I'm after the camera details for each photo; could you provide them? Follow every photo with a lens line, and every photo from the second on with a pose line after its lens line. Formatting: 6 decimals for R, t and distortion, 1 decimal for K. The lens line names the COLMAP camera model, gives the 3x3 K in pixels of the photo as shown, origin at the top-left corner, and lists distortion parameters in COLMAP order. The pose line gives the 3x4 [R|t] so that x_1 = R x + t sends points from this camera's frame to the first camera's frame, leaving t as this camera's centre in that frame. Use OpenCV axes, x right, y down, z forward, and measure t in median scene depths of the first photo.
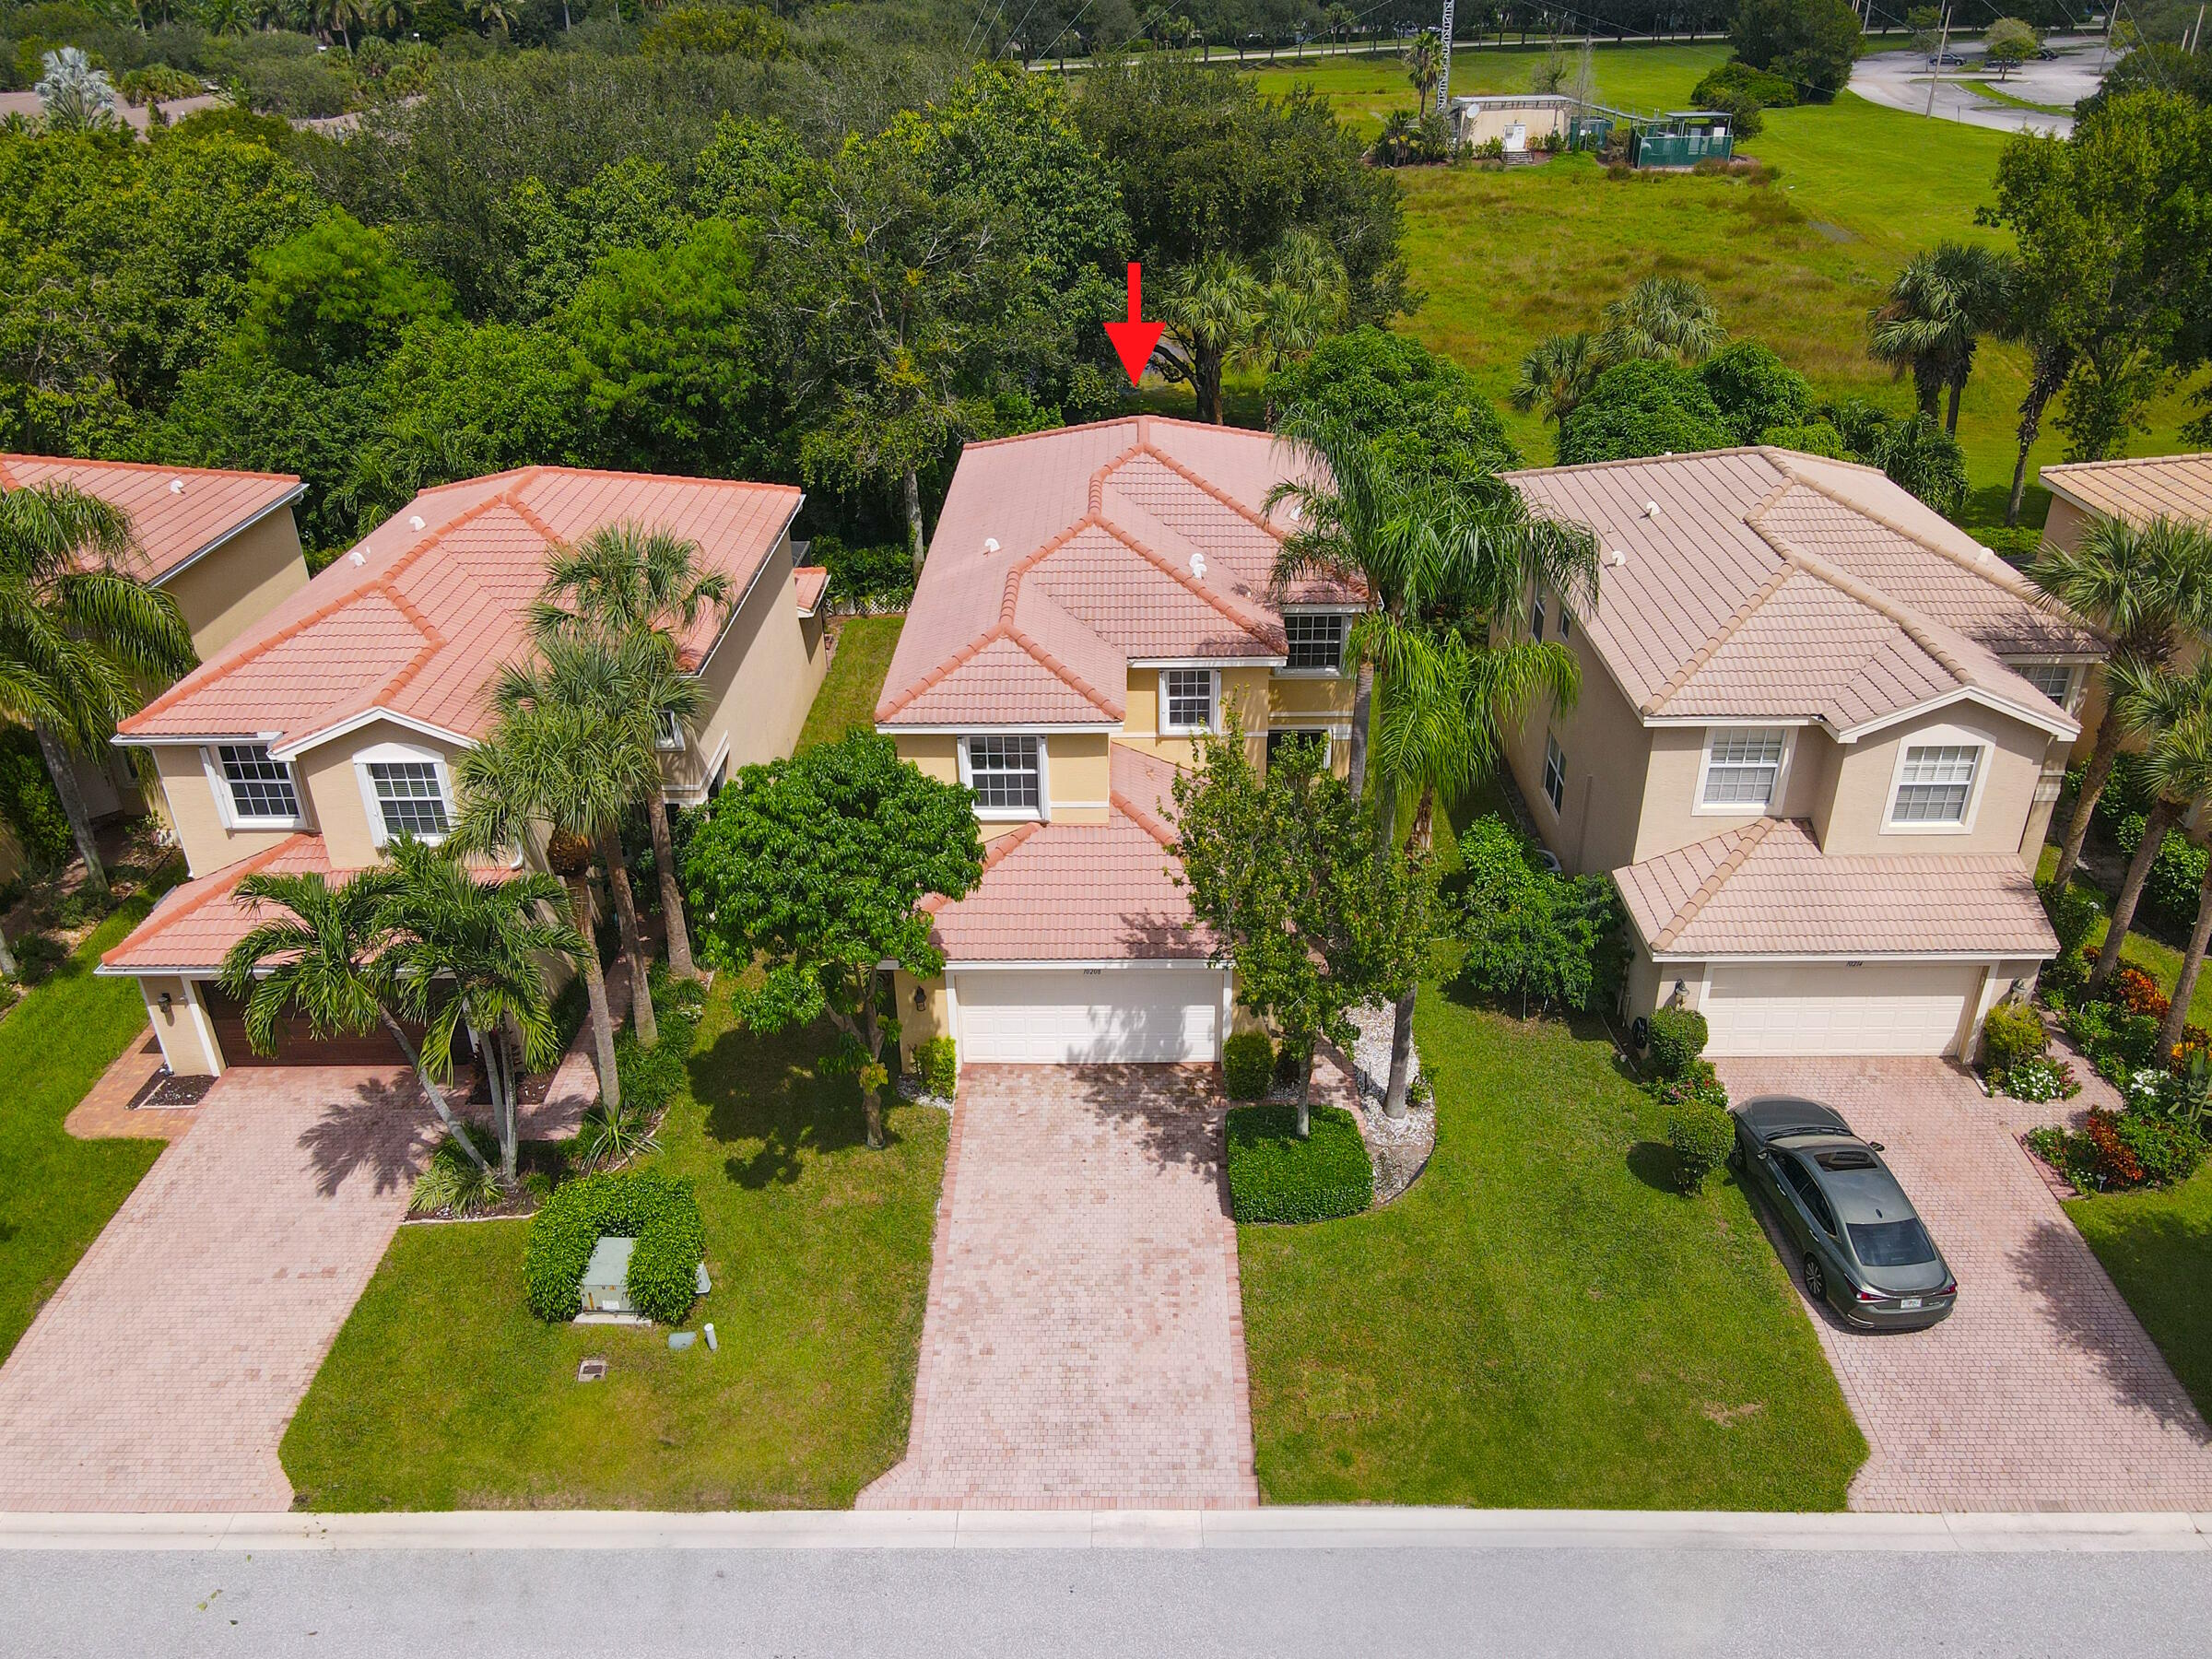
lens RADIAL K [[1641.0, 0, 1131.8], [0, 1641.0, 838.1], [0, 0, 1]] dist [0.007545, 0.006992]
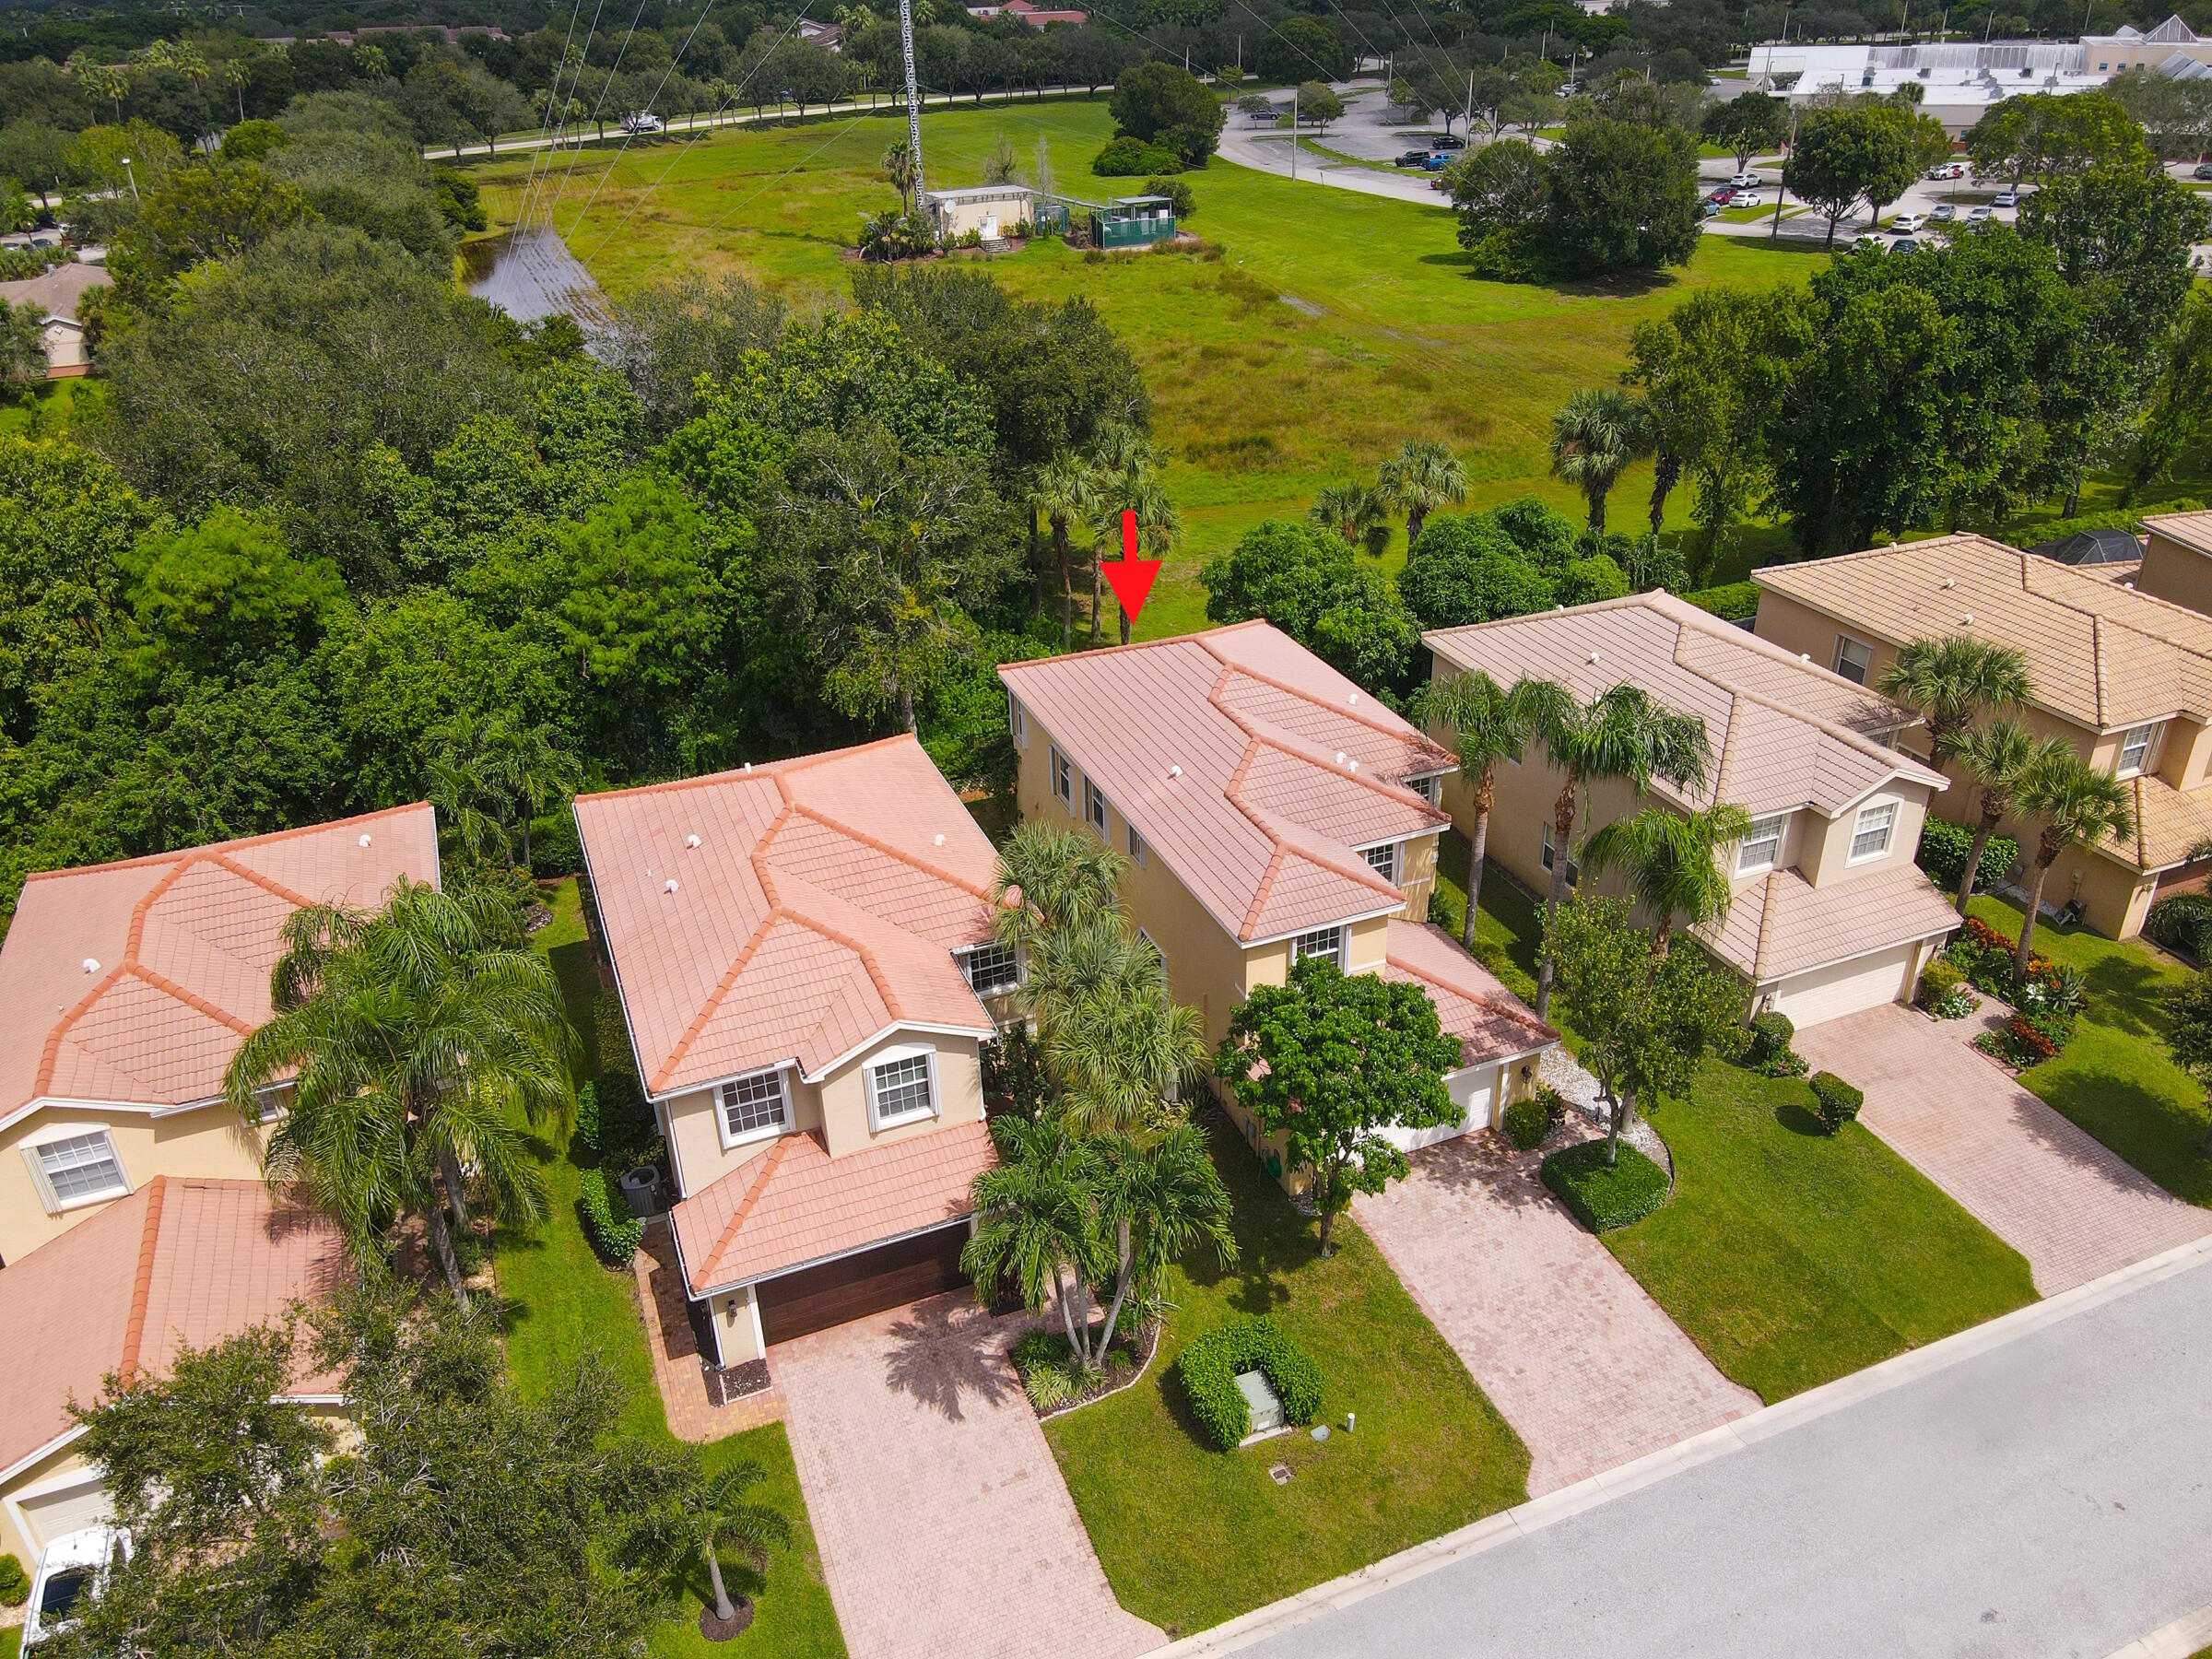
lens RADIAL K [[1620.9, 0, 1106.0], [0, 1620.9, 829.5], [0, 0, 1]] dist [0.007532, 0.007910]
pose [[0.920738, -0.194518, 0.338237, -0.660980], [0.195954, 0.980146, 0.030256, -0.213204], [-0.337407, 0.038421, 0.940575, -0.178034]]
